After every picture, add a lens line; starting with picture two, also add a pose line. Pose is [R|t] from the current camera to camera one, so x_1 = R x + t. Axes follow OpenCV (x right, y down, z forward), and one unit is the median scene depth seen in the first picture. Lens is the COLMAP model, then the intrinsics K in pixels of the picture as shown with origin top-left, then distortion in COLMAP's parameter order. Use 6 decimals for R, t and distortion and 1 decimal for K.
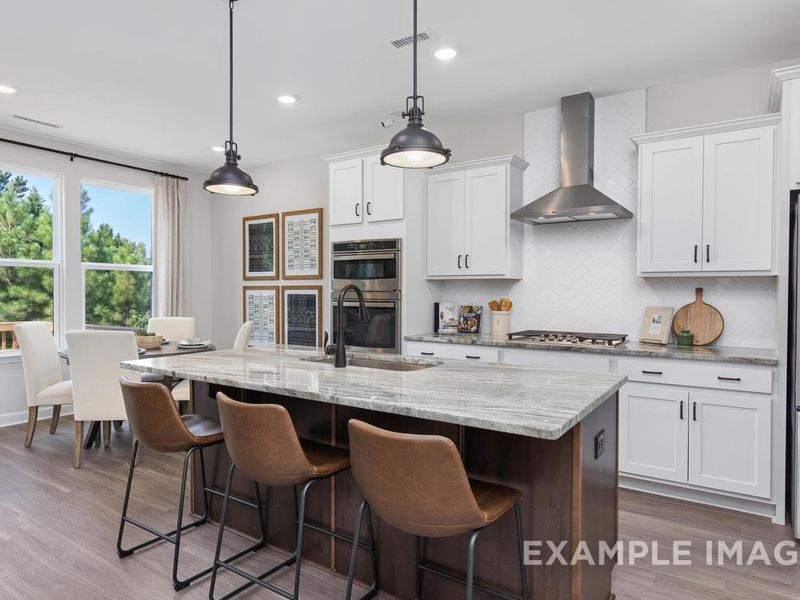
lens RADIAL K [[503.7, 0, 400.0], [0, 503.7, 300.0], [0, 0, 1]] dist [0.006583, 0.000807]
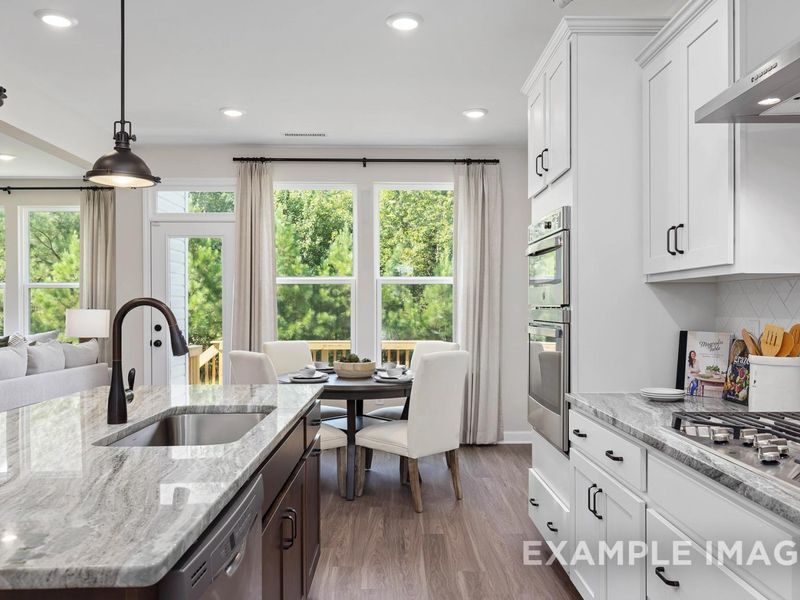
lens RADIAL K [[665.0, 0, 408.9], [0, 665.0, 302.7], [0, 0, 1]] dist [0.006056, -0.000566]
pose [[0.571828, -0.010771, -0.820303, 0.468488], [-0.010260, 0.999742, -0.020280, -0.006181], [0.820309, 0.020013, 0.571570, 0.463411]]
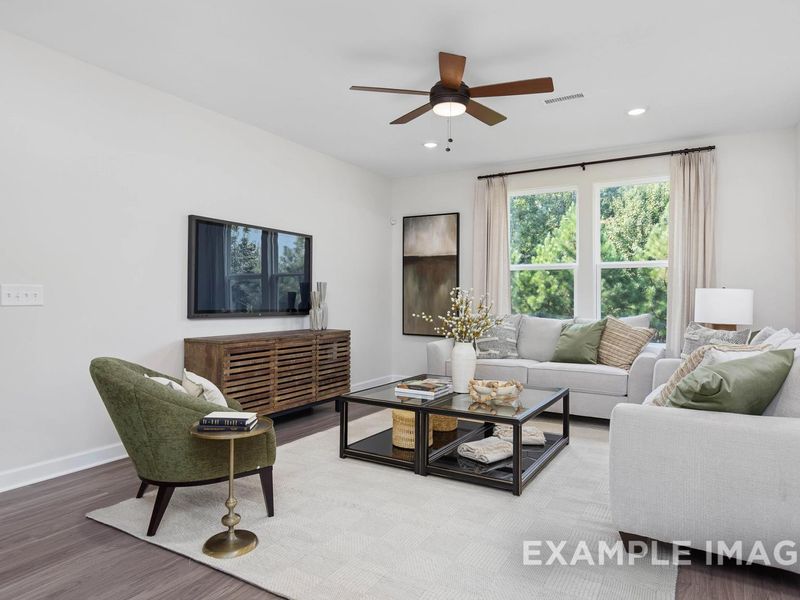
lens RADIAL K [[507.3, 0, 403.0], [0, 507.3, 291.2], [0, 0, 1]] dist [-0.000086, 0.000050]
pose [[0.057717, -0.012562, -0.998254, -0.345055], [-0.022703, 0.999646, -0.013892, 0.017350], [0.998075, 0.023465, 0.057412, 0.058336]]
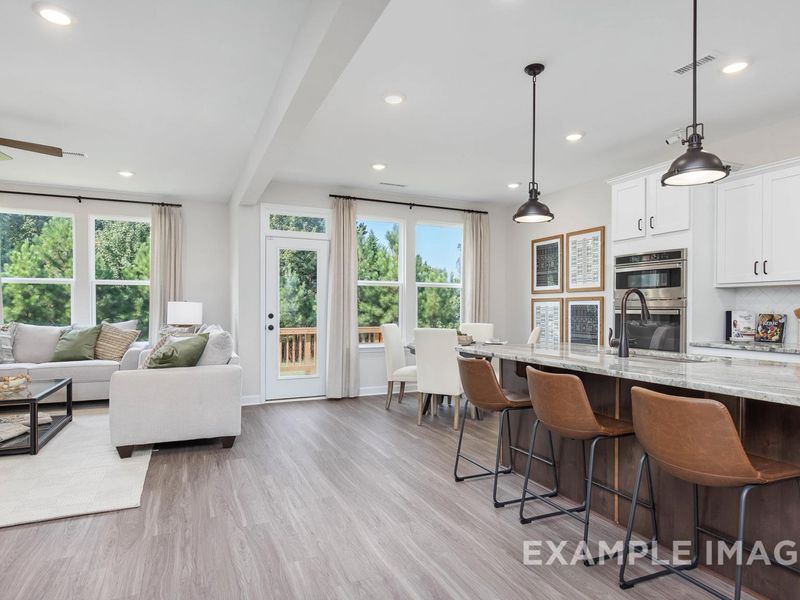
lens RADIAL K [[472.2, 0, 404.0], [0, 472.2, 312.7], [0, 0, 1]] dist [-0.002721, -0.001147]
pose [[0.853421, 0.003071, -0.521213, 0.012041], [-0.008120, 0.999940, -0.007405, 0.022644], [0.521159, 0.010552, 0.853394, -0.133510]]
